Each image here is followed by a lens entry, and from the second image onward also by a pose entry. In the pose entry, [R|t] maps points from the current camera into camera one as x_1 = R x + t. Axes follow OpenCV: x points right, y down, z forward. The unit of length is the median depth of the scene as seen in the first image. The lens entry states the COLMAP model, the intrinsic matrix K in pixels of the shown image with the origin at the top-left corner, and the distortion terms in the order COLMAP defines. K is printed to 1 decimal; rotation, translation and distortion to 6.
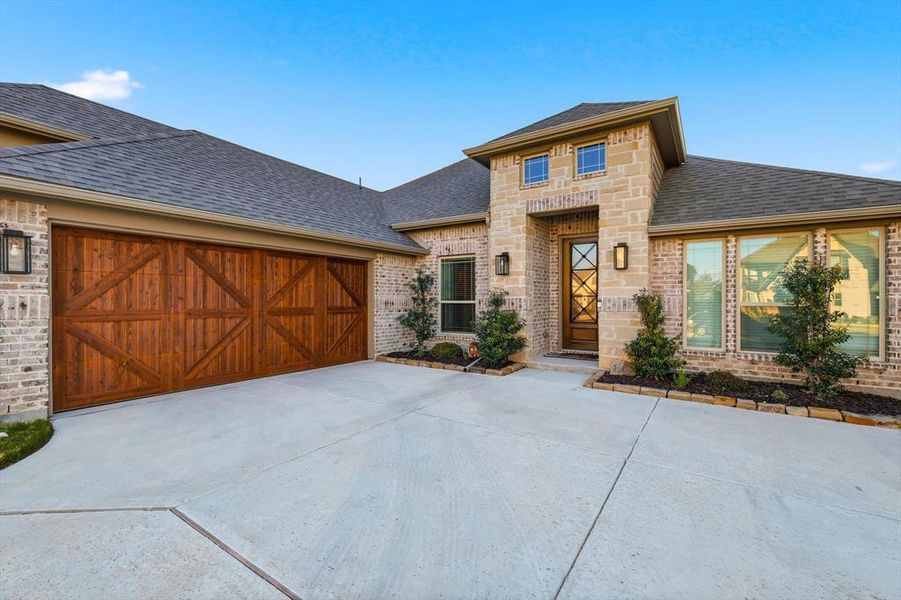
lens RADIAL K [[393.6, 0, 450.6], [0, 393.6, 299.5], [0, 0, 1]] dist [0.001709, 0.000449]
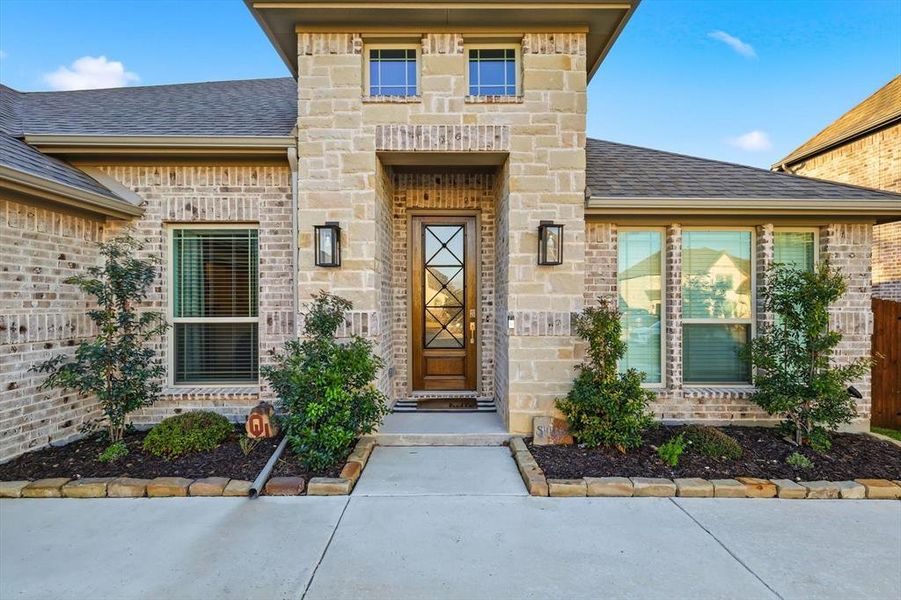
lens RADIAL K [[393.6, 0, 444.6], [0, 393.6, 304.0], [0, 0, 1]] dist [0.001709, 0.000449]
pose [[0.826251, -0.002005, 0.563299, -0.026278], [0.000861, 0.999997, 0.002297, -0.016649], [-0.563302, -0.001413, 0.826250, 0.512873]]
